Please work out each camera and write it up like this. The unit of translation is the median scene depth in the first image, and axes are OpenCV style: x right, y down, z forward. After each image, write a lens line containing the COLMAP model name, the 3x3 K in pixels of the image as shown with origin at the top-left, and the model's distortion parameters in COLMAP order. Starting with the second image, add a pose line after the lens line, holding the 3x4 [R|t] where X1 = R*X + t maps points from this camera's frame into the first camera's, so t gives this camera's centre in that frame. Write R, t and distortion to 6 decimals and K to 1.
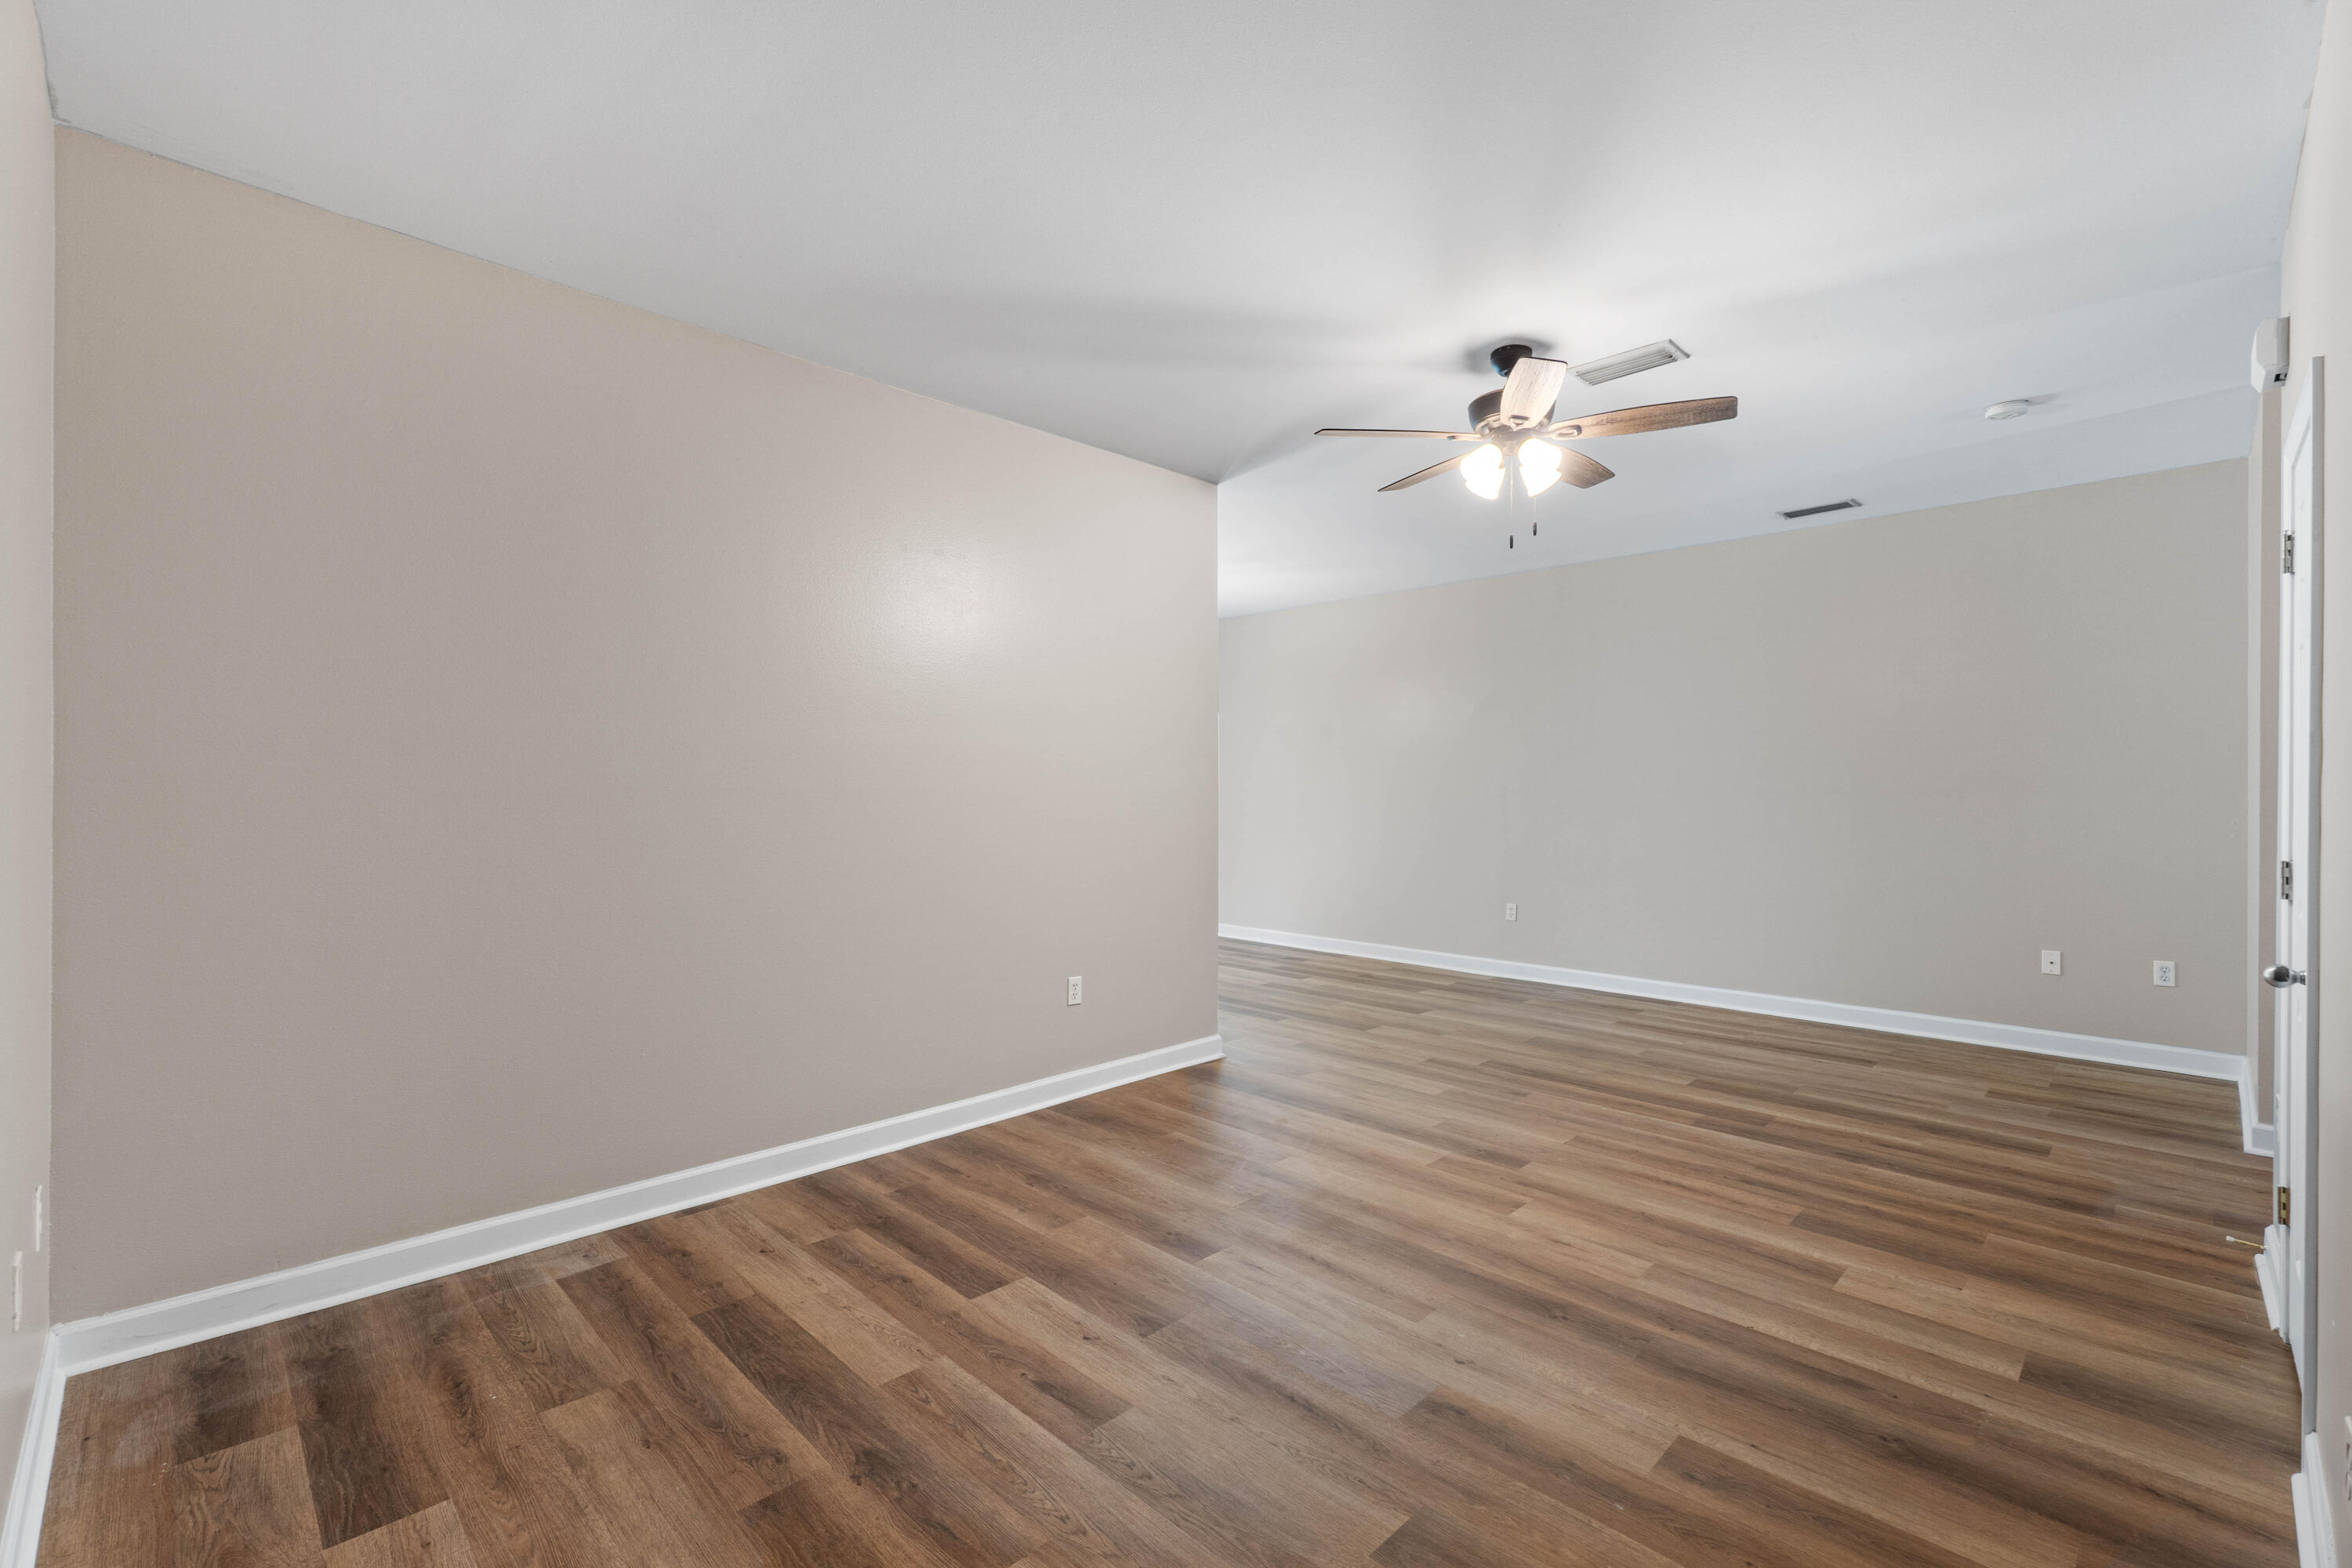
lens RADIAL K [[1018.7, 0, 1191.3], [0, 1018.7, 785.9], [0, 0, 1]] dist [-0.002151, 0.000119]
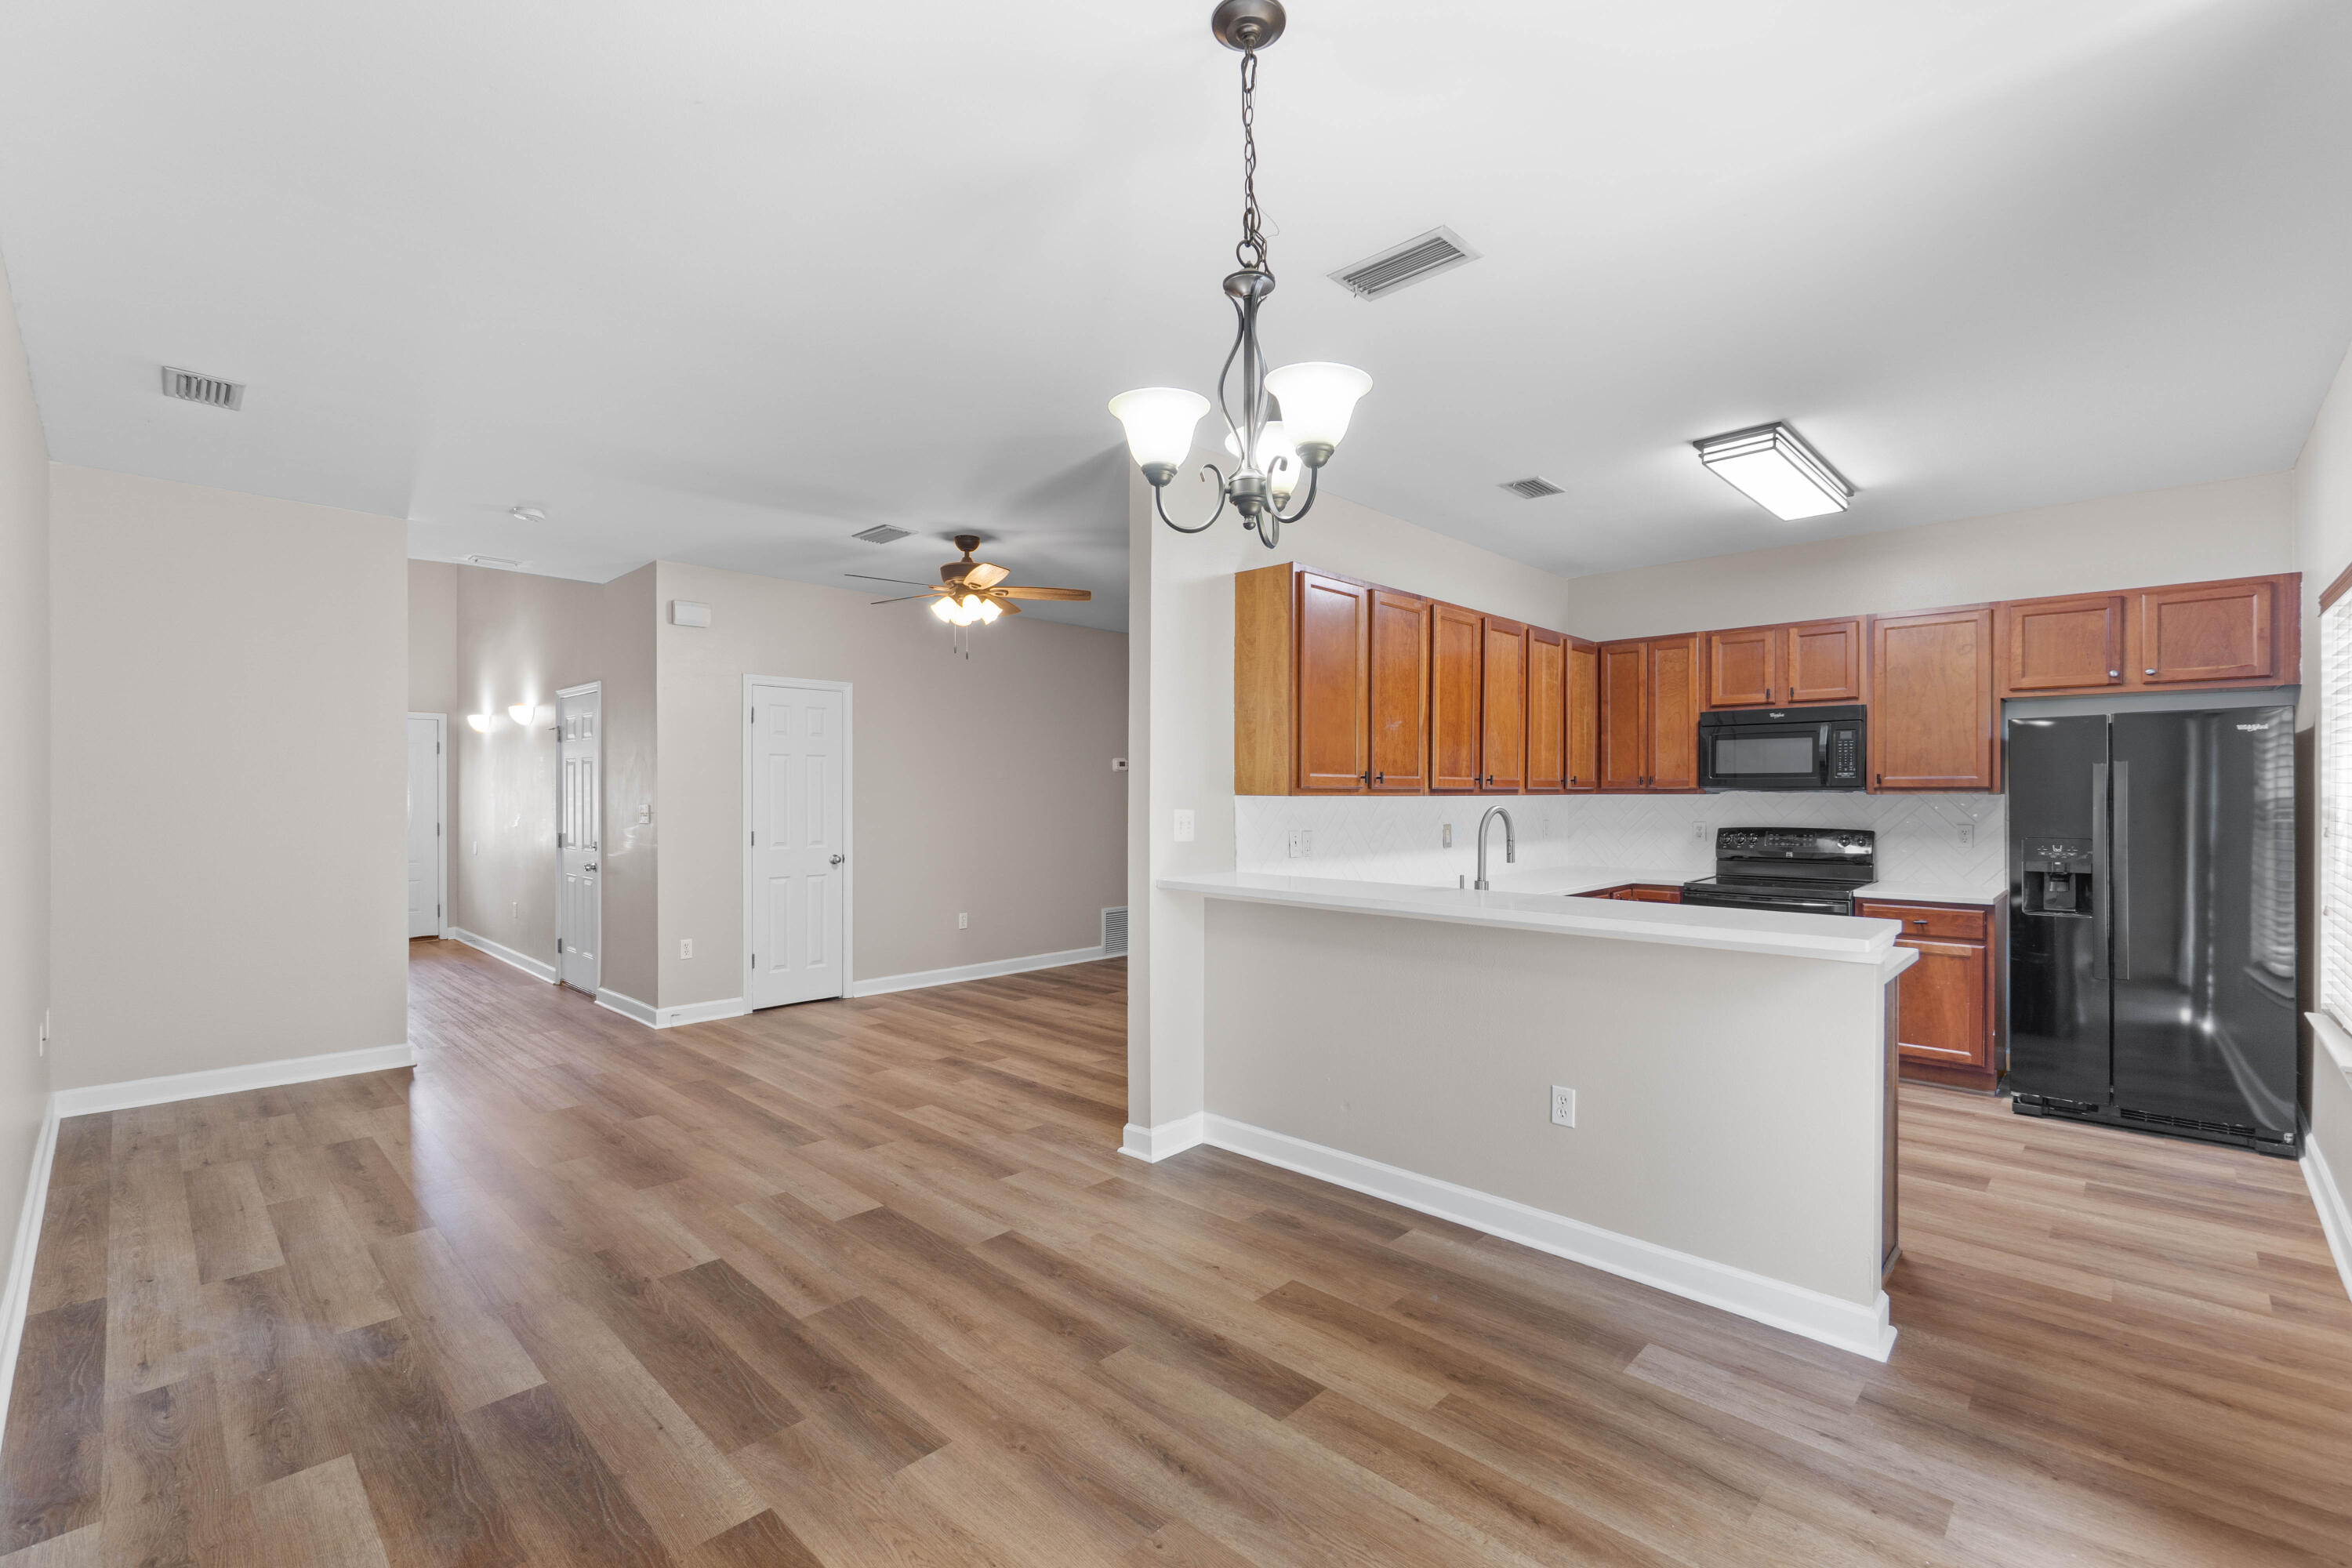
lens RADIAL K [[1018.7, 0, 1191.3], [0, 1018.7, 785.9], [0, 0, 1]] dist [-0.002151, 0.000119]
pose [[-0.999829, -0.003467, -0.018175, -0.012665], [-0.003449, 0.999994, -0.000999, -0.032399], [0.018178, -0.000936, -0.999834, 2.910200]]
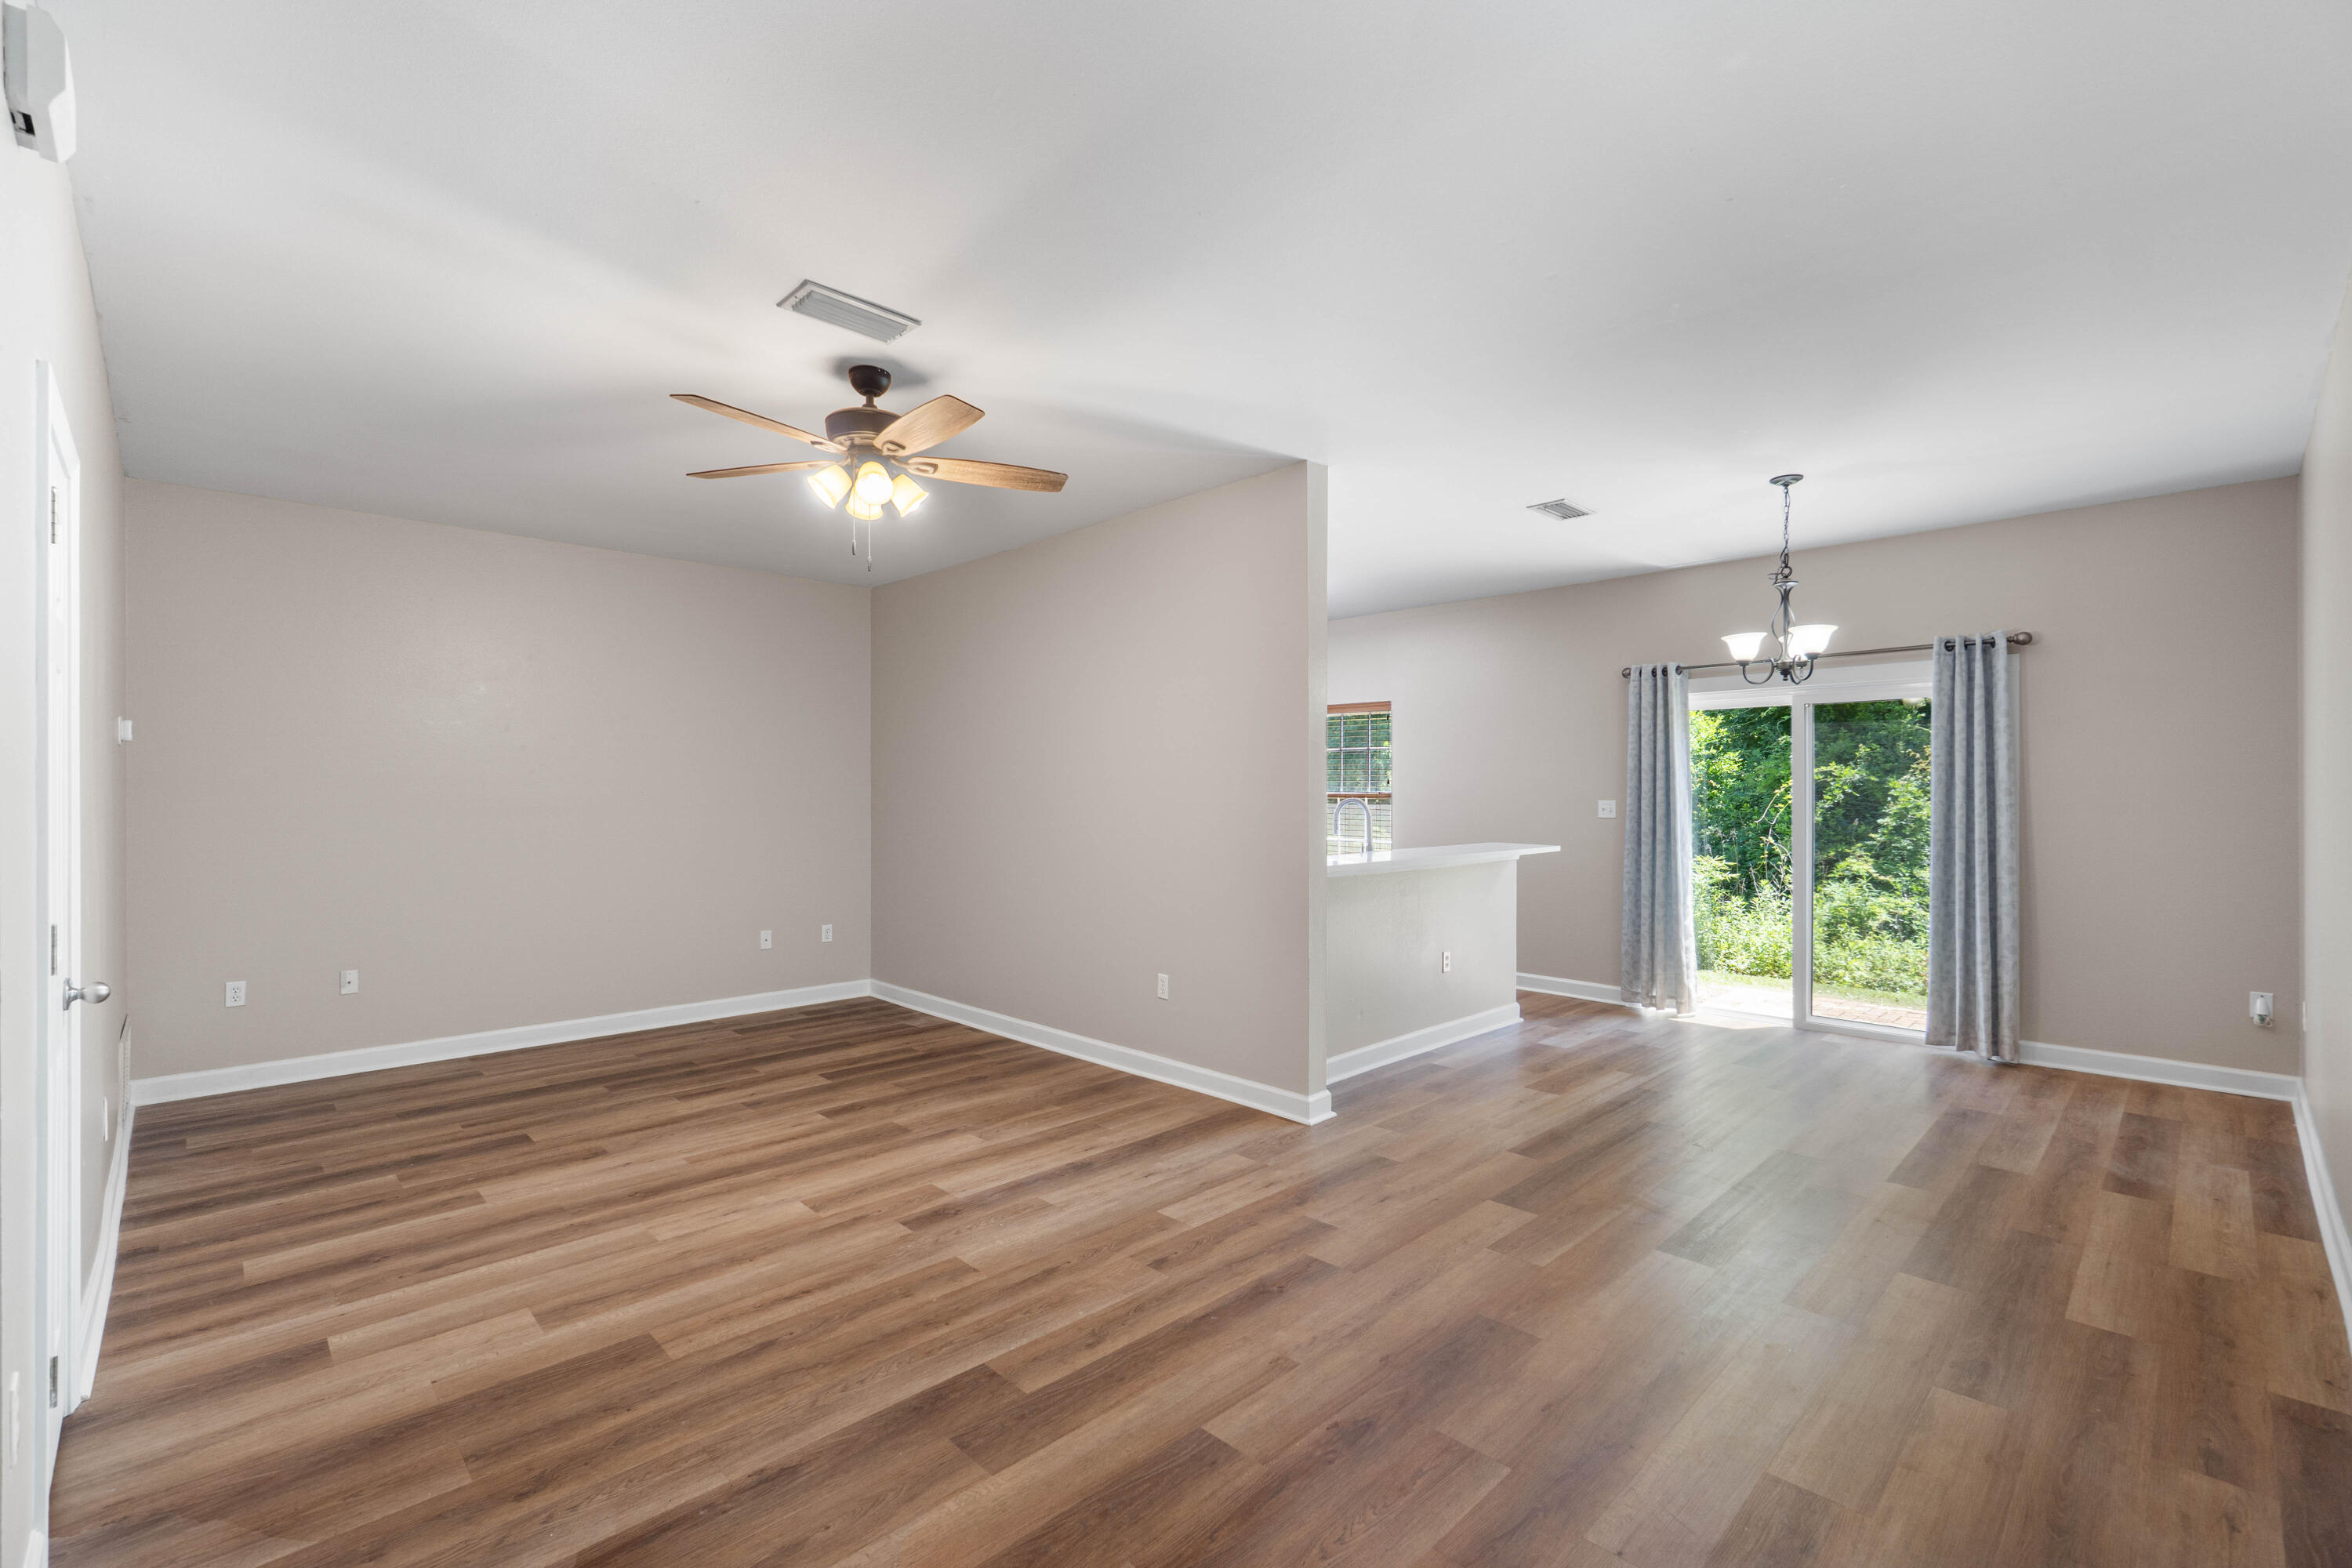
lens RADIAL K [[1014.1, 0, 1171.6], [0, 1014.1, 792.0], [0, 0, 1]] dist [-0.002742, -0.000413]
pose [[-0.021248, -0.003700, -0.999767, 1.427870], [-0.003237, 0.999988, -0.003632, -0.014907], [0.999769, 0.003159, -0.021260, 1.458875]]
